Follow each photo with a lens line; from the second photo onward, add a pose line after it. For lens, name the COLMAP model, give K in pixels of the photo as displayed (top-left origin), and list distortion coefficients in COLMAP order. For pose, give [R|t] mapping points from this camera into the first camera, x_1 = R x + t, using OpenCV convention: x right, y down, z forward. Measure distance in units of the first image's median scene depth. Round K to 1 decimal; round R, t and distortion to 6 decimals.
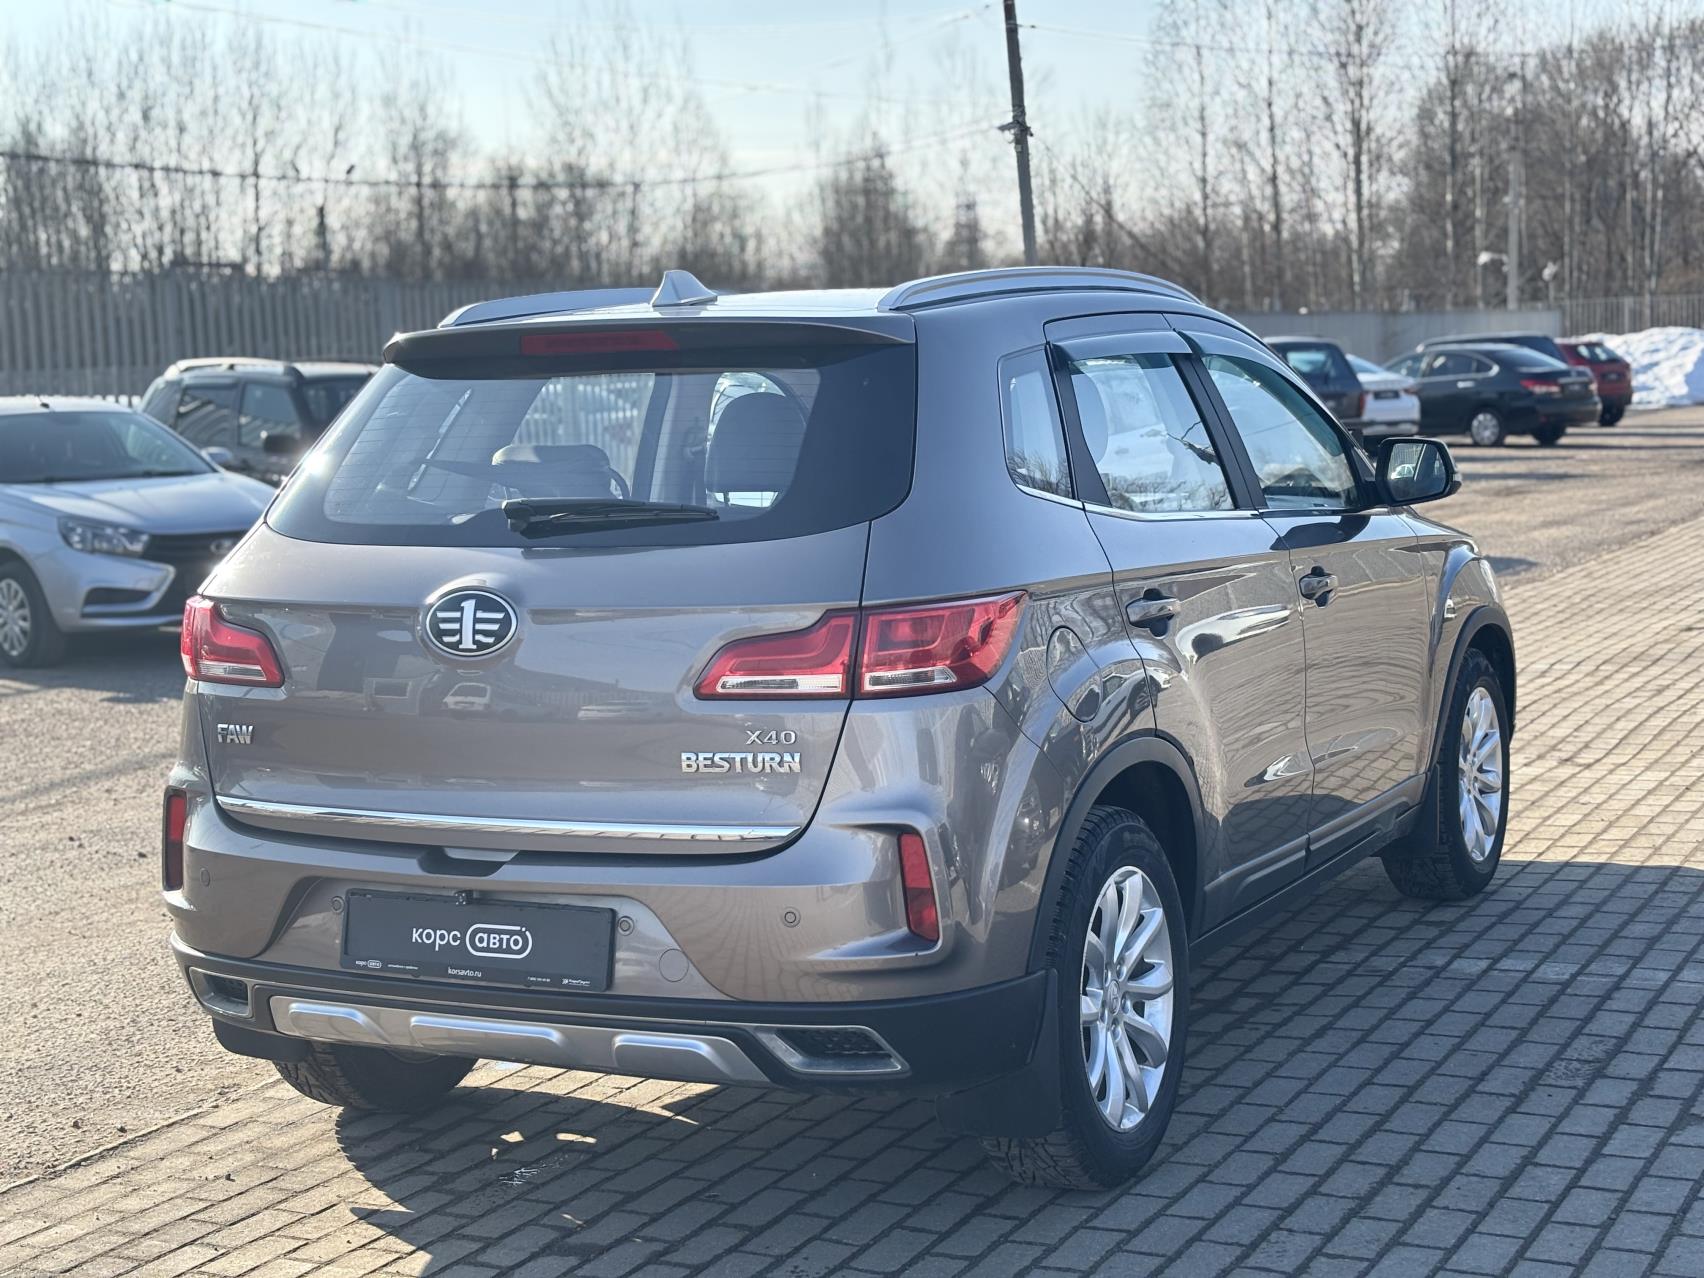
lens RADIAL K [[2542.8, 0, 883.3], [0, 2542.8, 633.8], [0, 0, 1]] dist [0.298893, -1.270617]
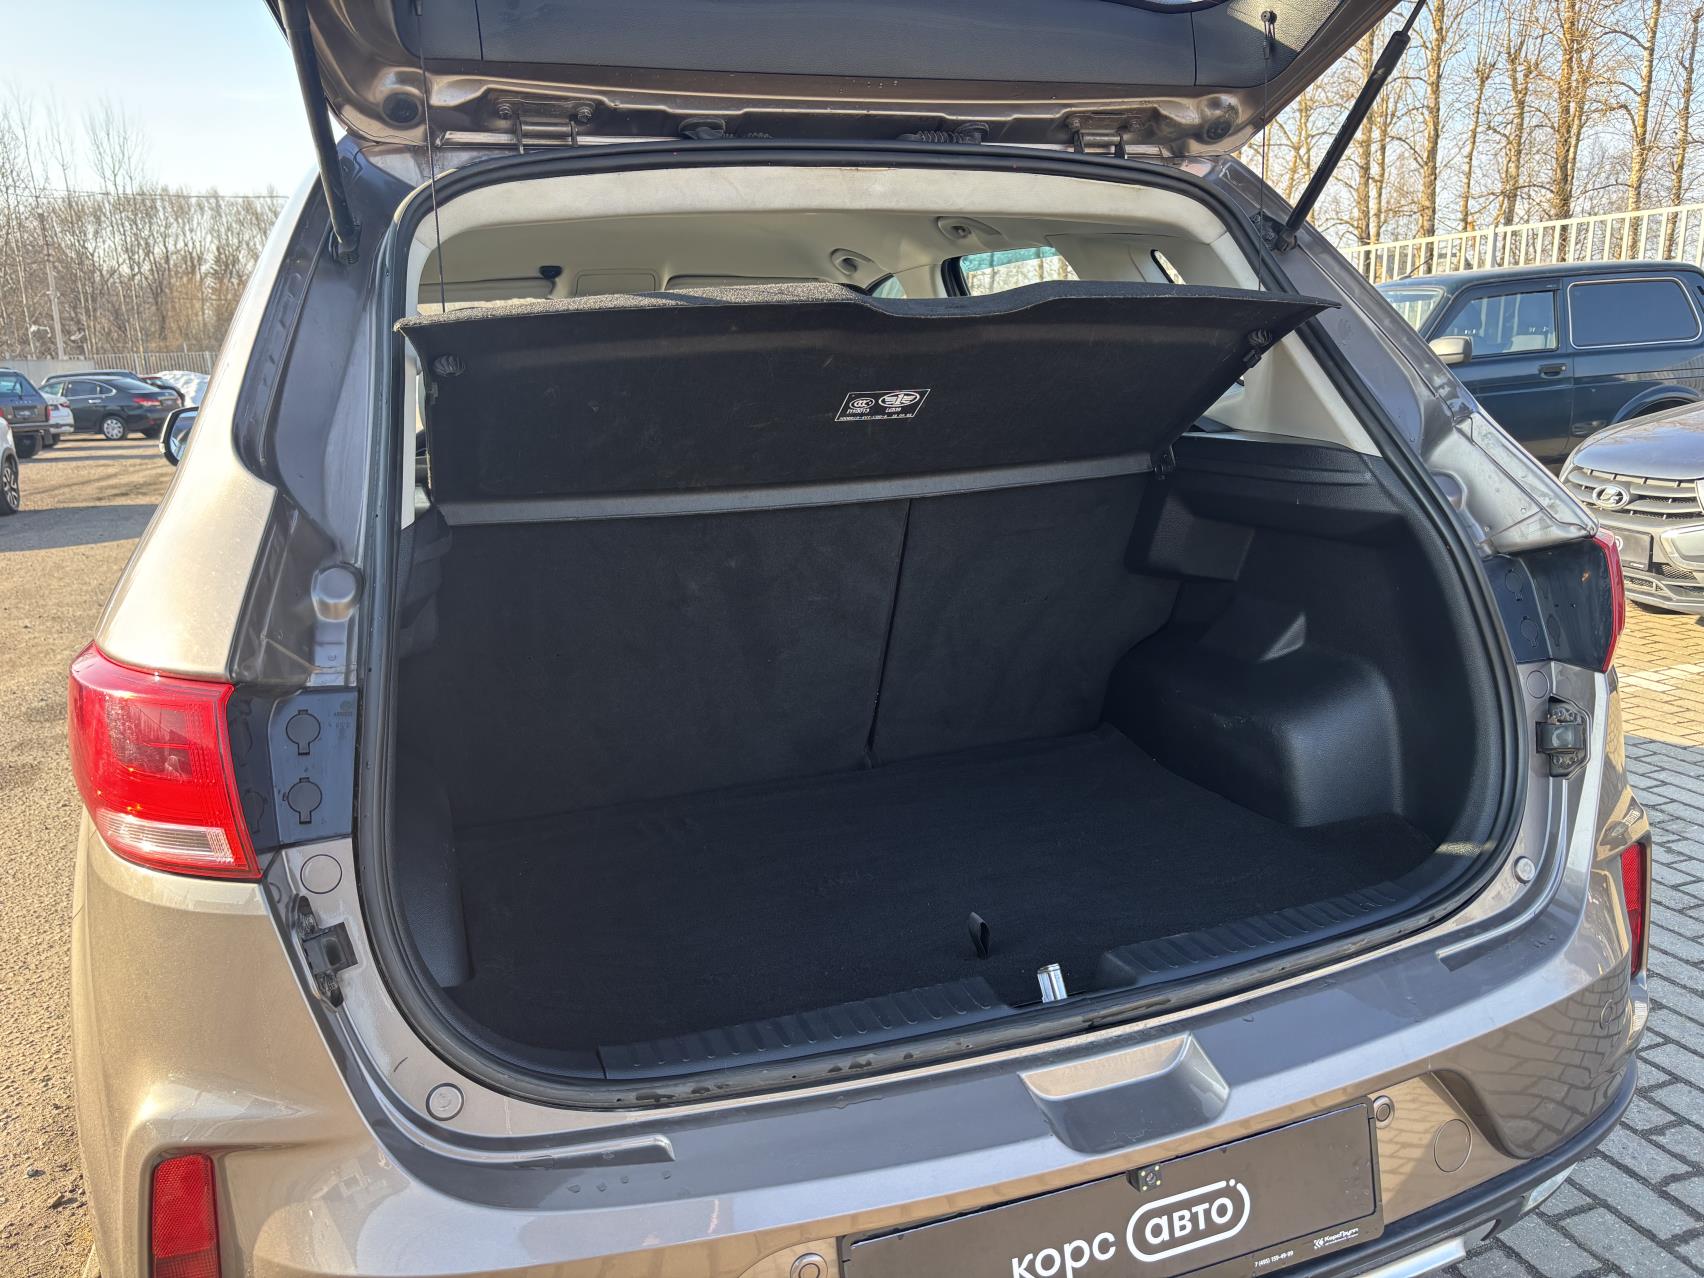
lens RADIAL K [[1286.9, 0, 852.0], [0, 1286.9, 639.0], [0, 0, 1]] dist [0.064880, -0.080268]
pose [[0.691032, -0.148315, 0.707445, -0.177890], [0.090777, 0.988781, 0.118627, -0.018873], [-0.717102, -0.017755, 0.696742, 0.410363]]
